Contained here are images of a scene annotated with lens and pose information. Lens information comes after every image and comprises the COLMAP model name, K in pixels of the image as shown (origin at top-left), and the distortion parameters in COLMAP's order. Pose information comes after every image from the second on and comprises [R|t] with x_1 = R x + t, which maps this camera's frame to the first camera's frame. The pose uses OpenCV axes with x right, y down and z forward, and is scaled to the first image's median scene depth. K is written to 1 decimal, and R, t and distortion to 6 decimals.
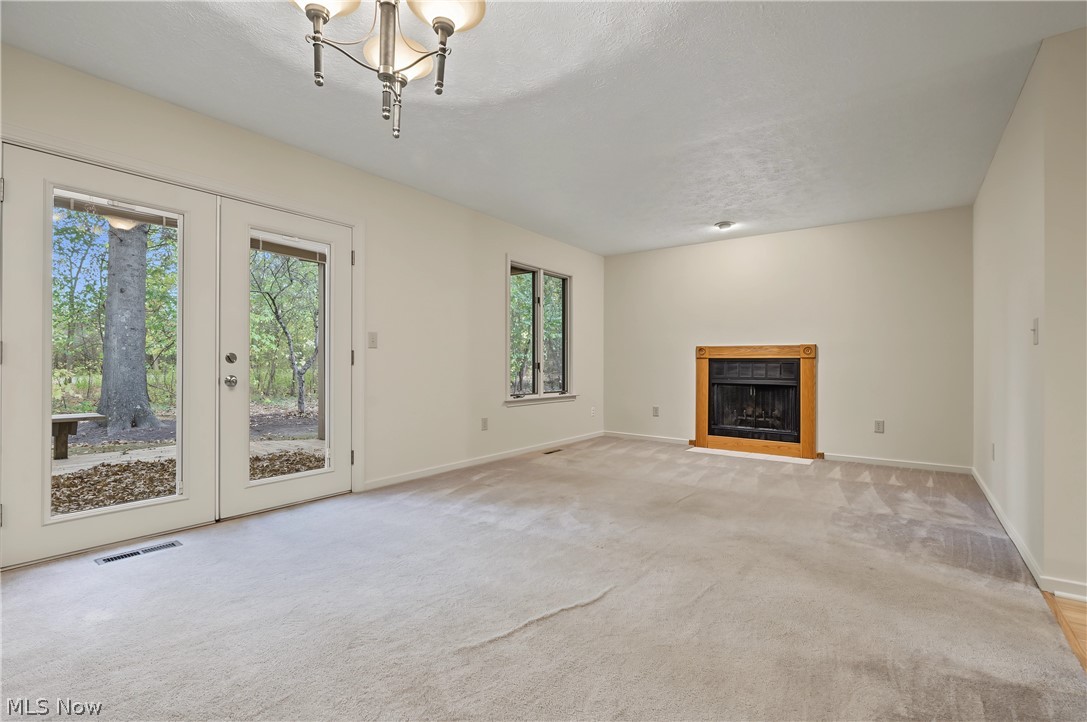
lens RADIAL K [[492.6, 0, 544.1], [0, 492.6, 368.1], [0, 0, 1]] dist [-0.002955, 0.000659]
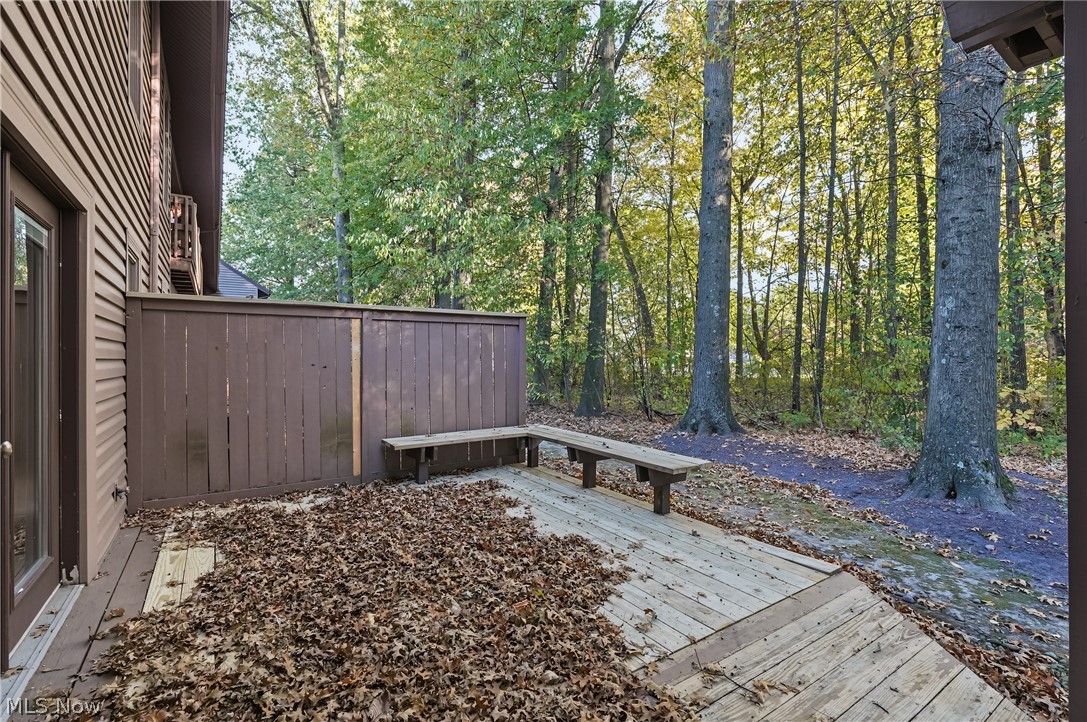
lens RADIAL K [[494.7, 0, 541.6], [0, 494.7, 363.4], [0, 0, 1]] dist [-0.007455, 0.000397]
pose [[-0.341663, -0.009476, -0.939775, -0.188970], [-0.014357, 0.999885, -0.004862, -0.039640], [0.939713, 0.011831, -0.341760, 1.067657]]
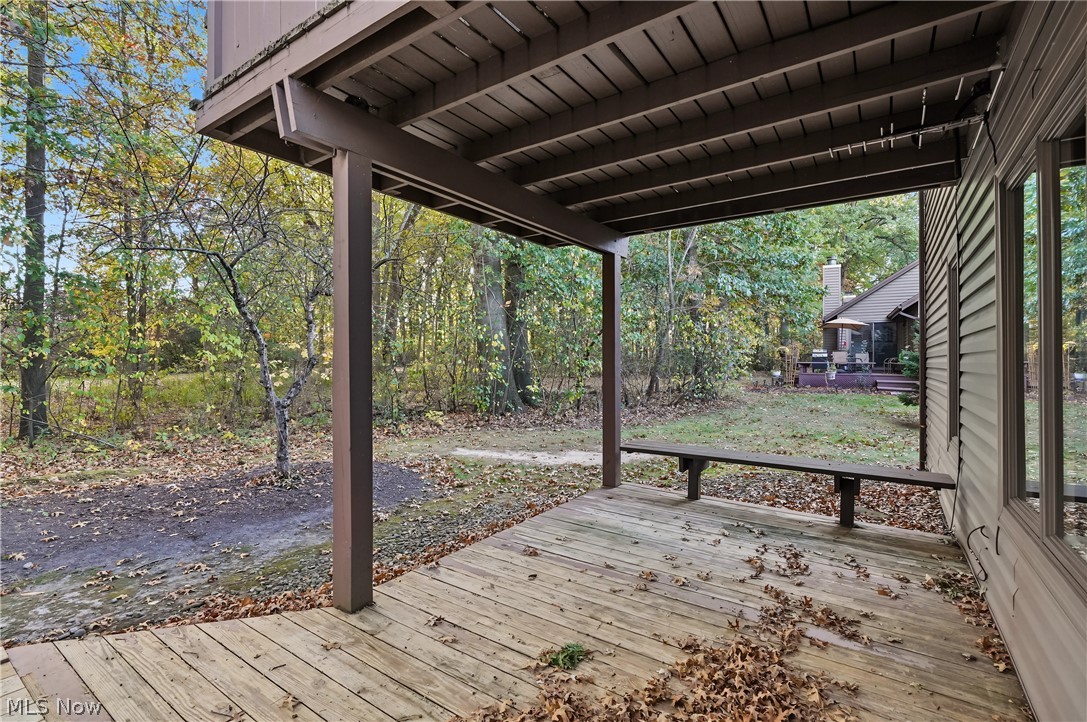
lens RADIAL K [[494.7, 0, 541.6], [0, 494.7, 363.4], [0, 0, 1]] dist [-0.007455, 0.000397]
pose [[0.999419, -0.010554, 0.032418, -0.385475], [0.010827, 0.999907, -0.008277, -0.047906], [-0.032327, 0.008623, 0.999440, 0.768623]]
